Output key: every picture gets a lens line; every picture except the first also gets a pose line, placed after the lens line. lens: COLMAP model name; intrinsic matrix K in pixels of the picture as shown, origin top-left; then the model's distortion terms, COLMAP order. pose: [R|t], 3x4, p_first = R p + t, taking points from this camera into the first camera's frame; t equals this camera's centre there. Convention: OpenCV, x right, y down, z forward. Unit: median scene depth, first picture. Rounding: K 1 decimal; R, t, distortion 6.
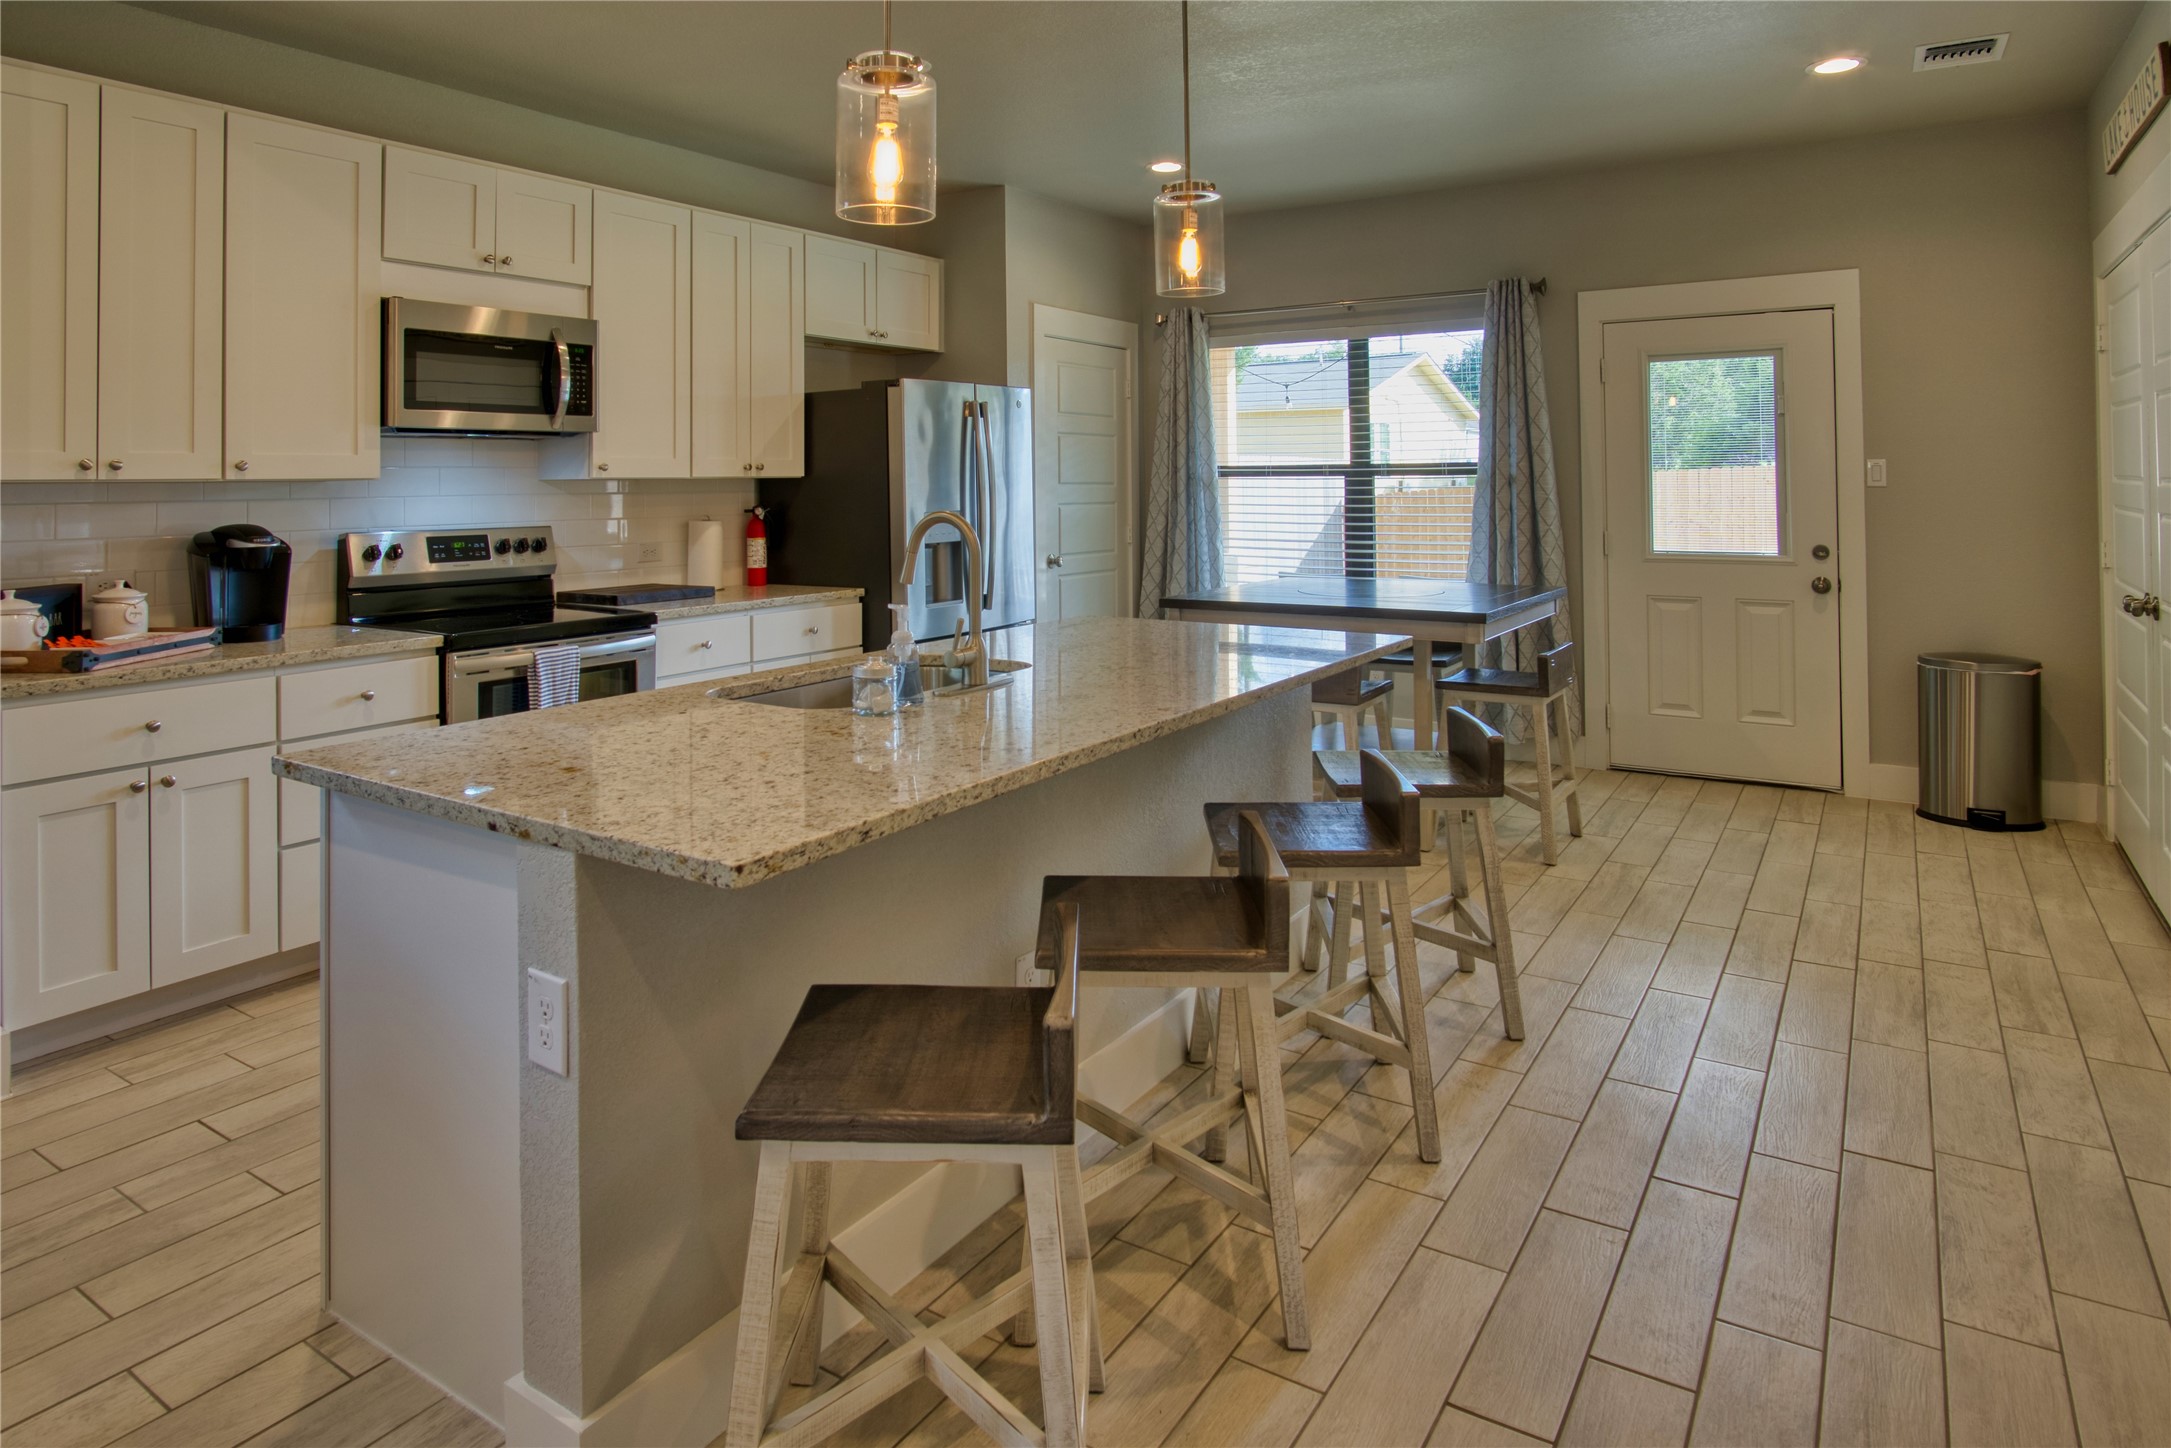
lens RADIAL K [[1282.7, 0, 1040.7], [0, 1282.7, 455.5], [0, 0, 1]] dist [-0.033344, 0.005552]
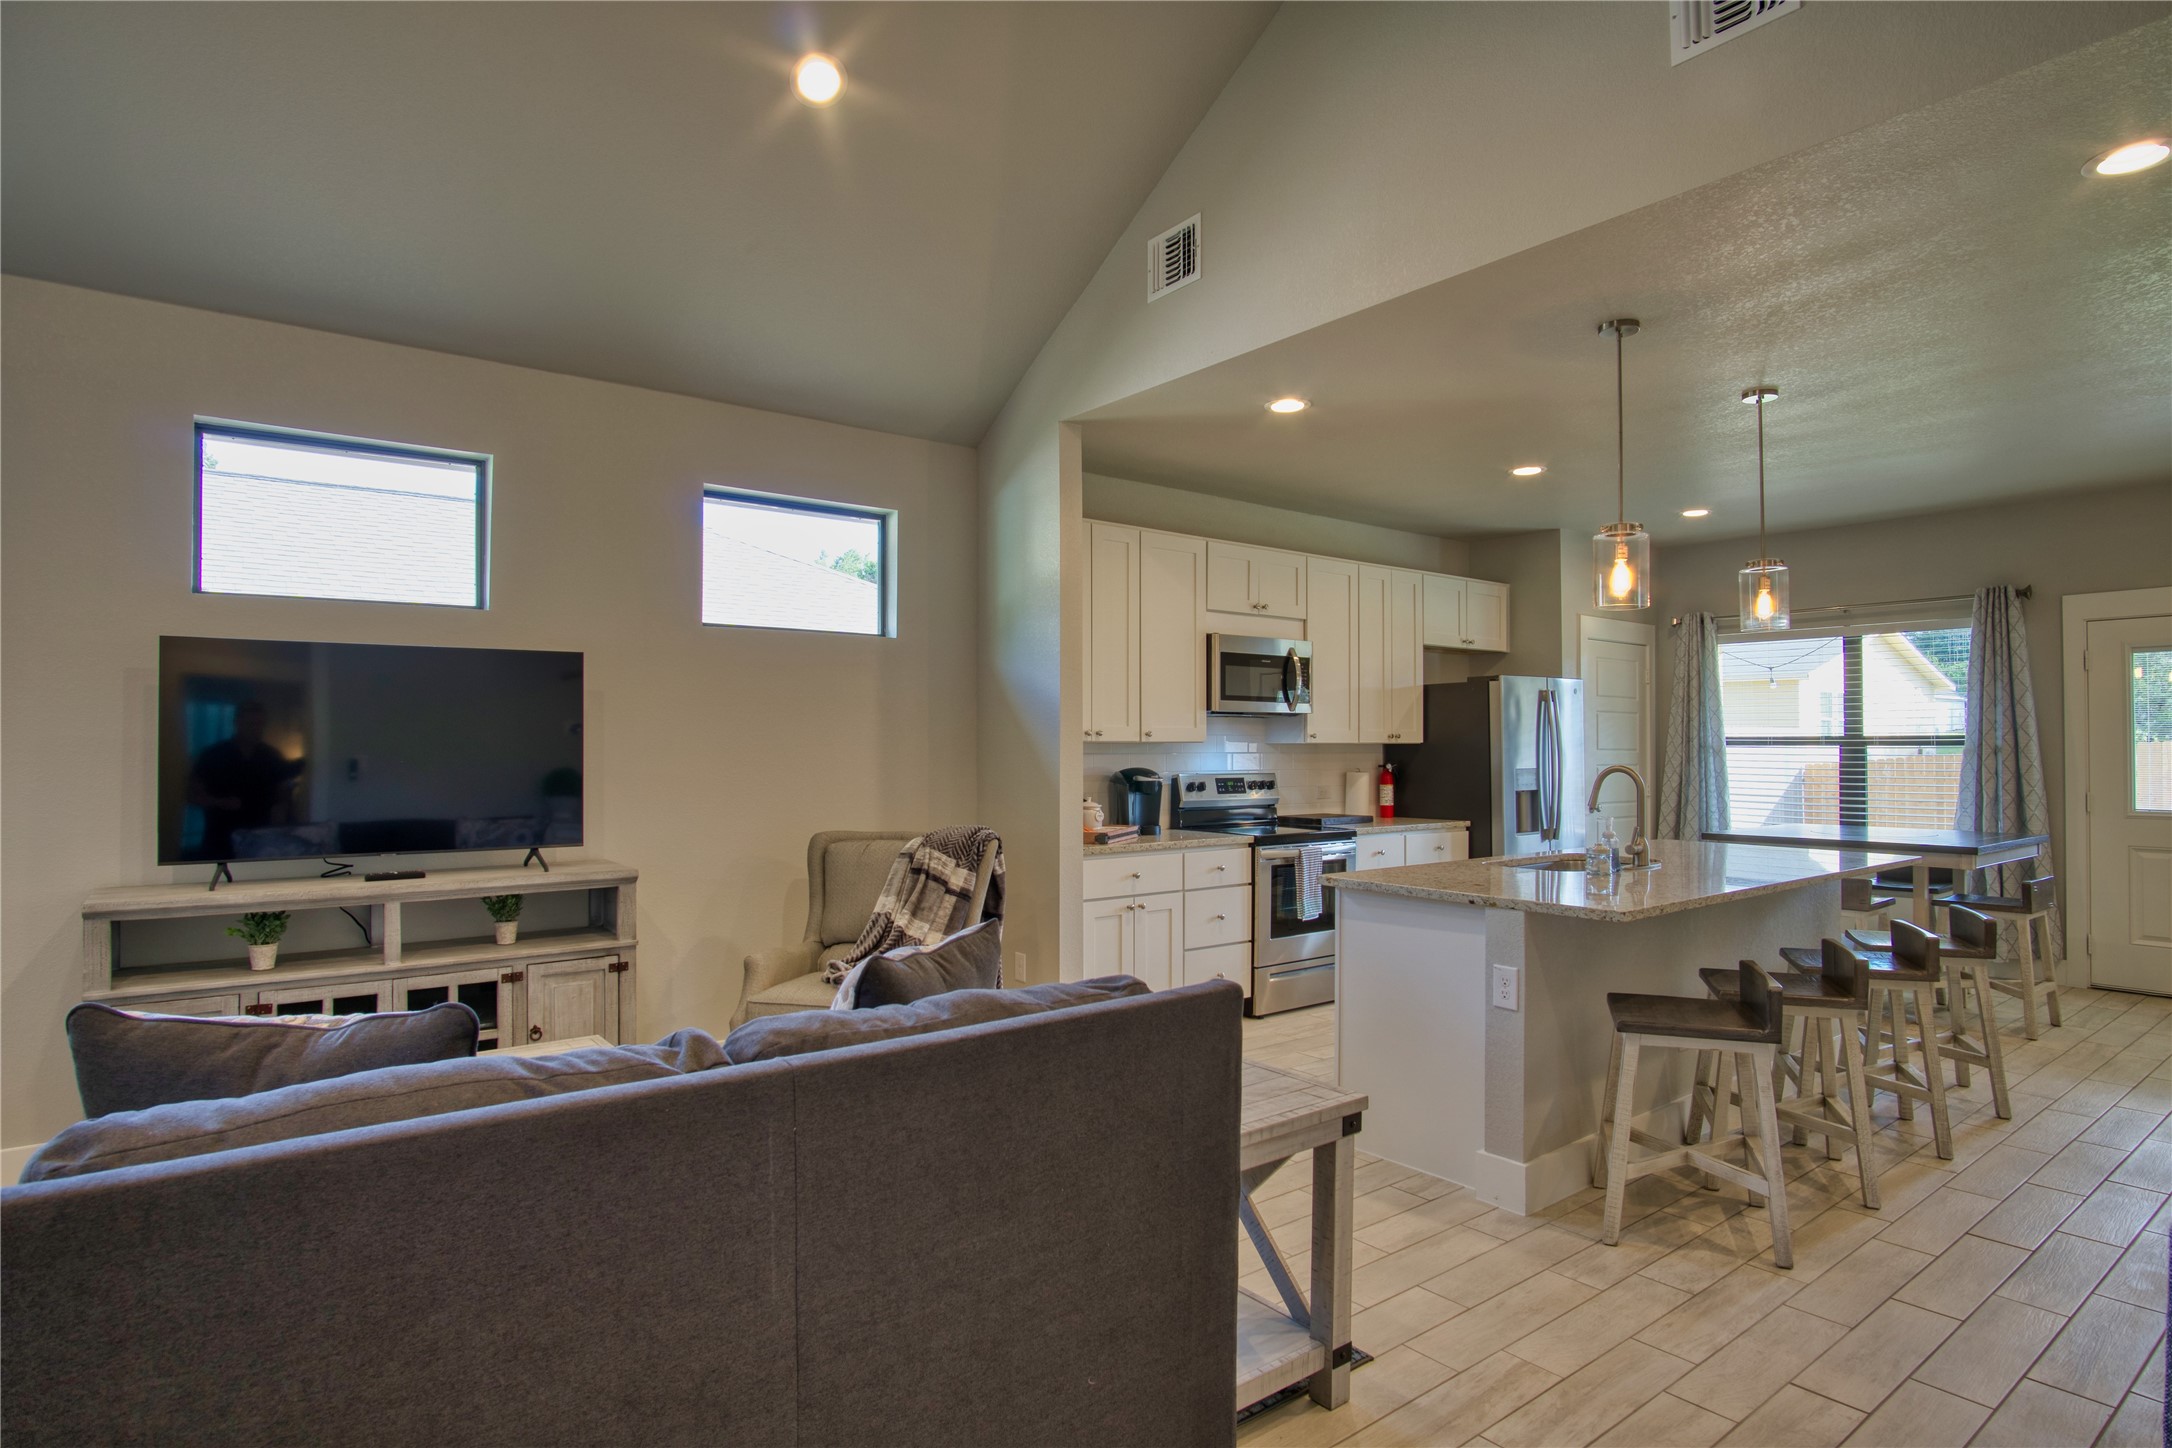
lens RADIAL K [[1159.4, 0, 1078.9], [0, 1159.4, 727.6], [0, 0, 1]] dist [-0.033820, 0.010482]
pose [[0.949686, 0.005317, -0.313158, -0.164809], [-0.003658, 0.999976, 0.005886, -0.007484], [0.313182, -0.004444, 0.949683, -0.411767]]
